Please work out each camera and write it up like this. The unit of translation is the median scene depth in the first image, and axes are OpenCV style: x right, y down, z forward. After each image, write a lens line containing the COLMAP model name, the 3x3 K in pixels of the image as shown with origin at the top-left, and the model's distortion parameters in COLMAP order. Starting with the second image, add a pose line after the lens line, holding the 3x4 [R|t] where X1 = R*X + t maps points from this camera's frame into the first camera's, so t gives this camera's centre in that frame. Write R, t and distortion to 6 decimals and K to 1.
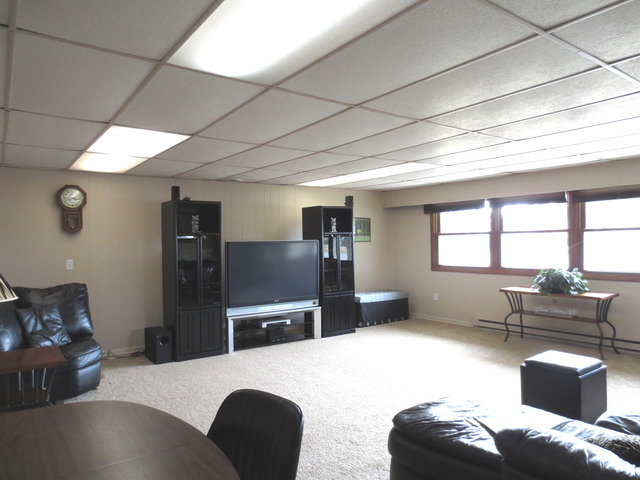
lens RADIAL K [[452.4, 0, 315.9], [0, 452.4, 240.3], [0, 0, 1]] dist [-0.031958, 0.006989]
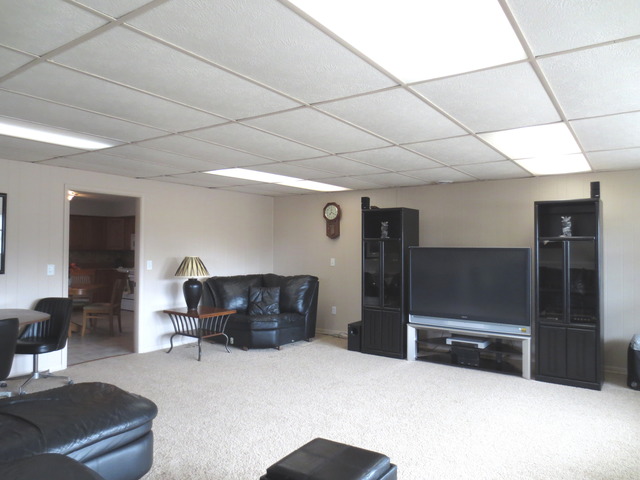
lens RADIAL K [[452.4, 0, 315.9], [0, 452.4, 240.3], [0, 0, 1]] dist [-0.031958, 0.006989]
pose [[0.336237, -0.000983, -0.941777, 0.564961], [-0.011333, 0.999923, -0.005090, -0.003808], [0.941709, 0.012385, 0.336200, 0.401567]]
